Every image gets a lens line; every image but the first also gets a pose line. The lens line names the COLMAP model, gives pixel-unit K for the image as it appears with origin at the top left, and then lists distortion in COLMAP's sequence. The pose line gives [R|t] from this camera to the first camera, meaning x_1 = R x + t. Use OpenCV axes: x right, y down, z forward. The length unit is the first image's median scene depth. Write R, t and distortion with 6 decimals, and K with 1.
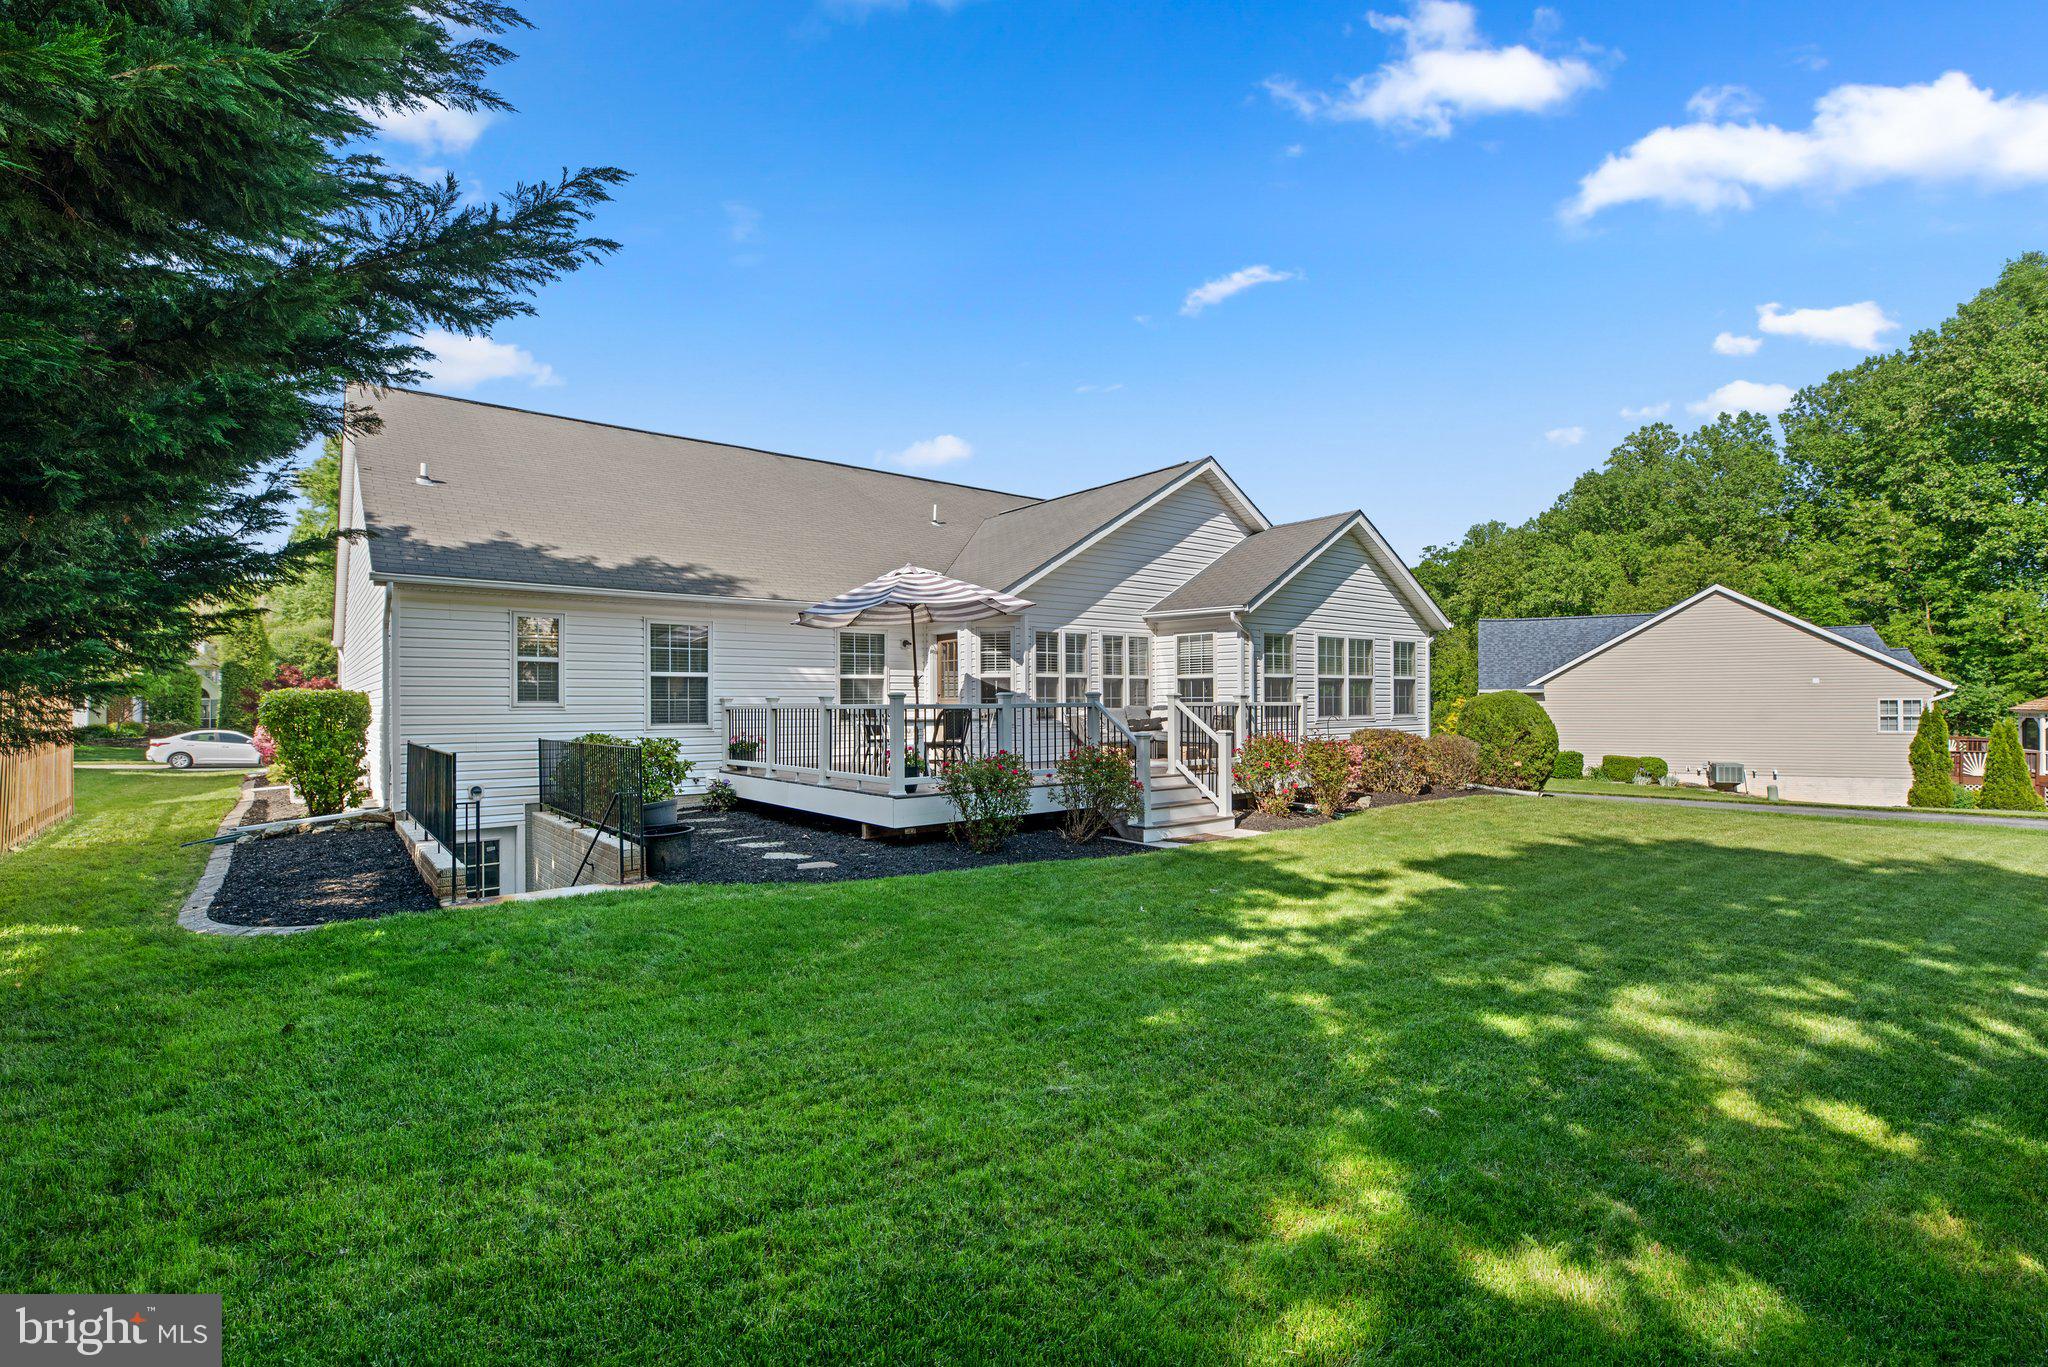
lens RADIAL K [[924.5, 0, 1024.0], [0, 924.5, 683.5], [0, 0, 1]] dist [0.002551, 0.000490]
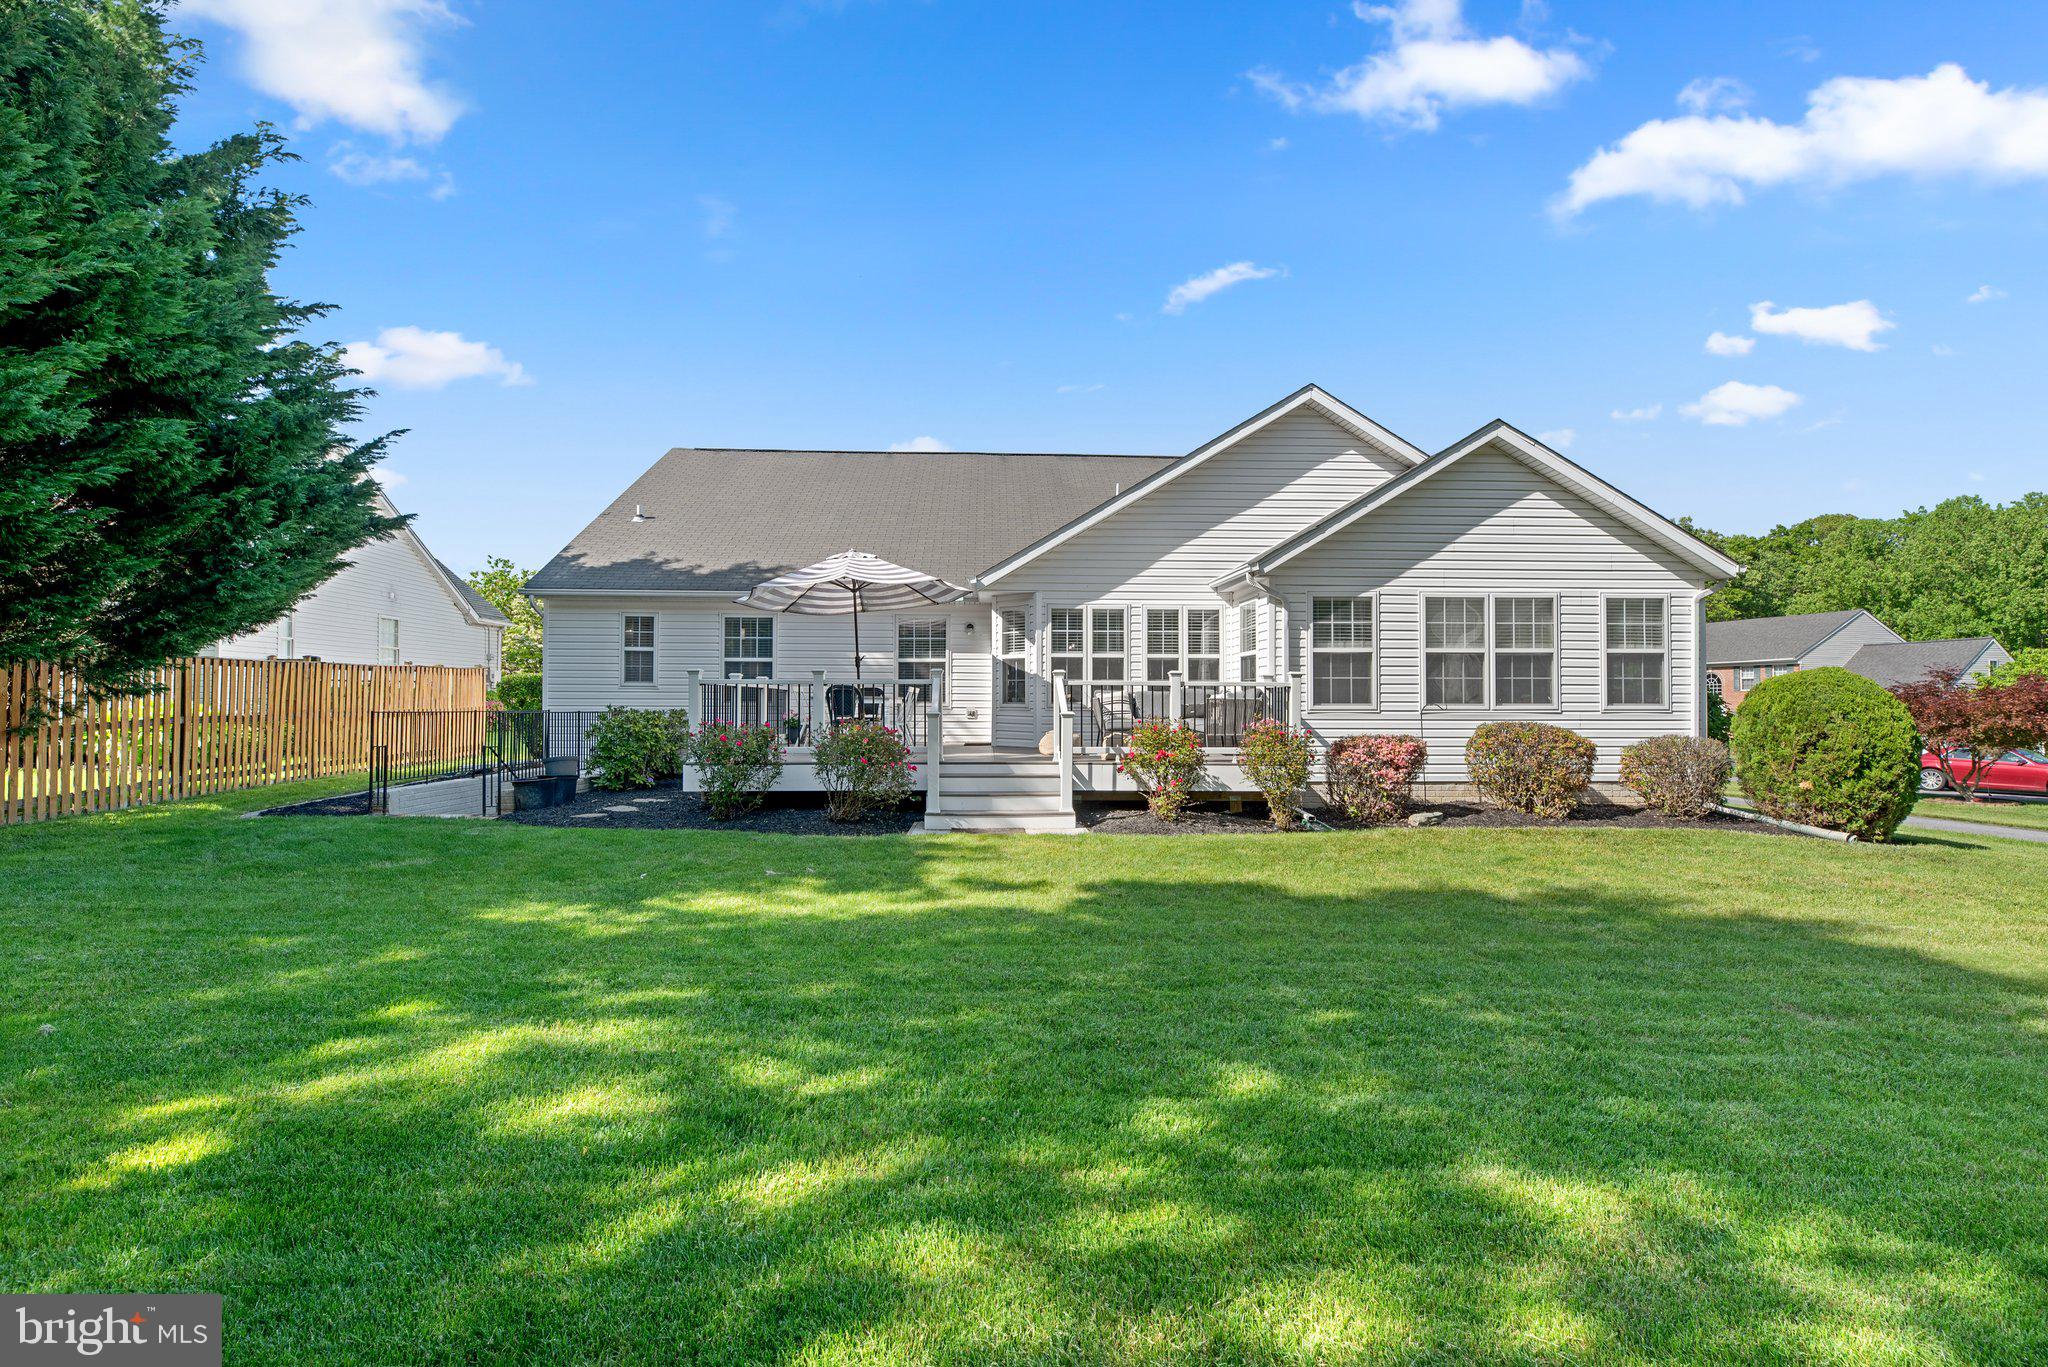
lens RADIAL K [[932.2, 0, 1024.0], [0, 932.2, 683.5], [0, 0, 1]] dist [-0.009728, -0.000116]
pose [[0.811345, -0.002461, -0.584562, 0.526534], [0.004284, 0.999989, 0.001735, 0.017285], [0.584552, -0.003912, 0.811347, 0.210820]]
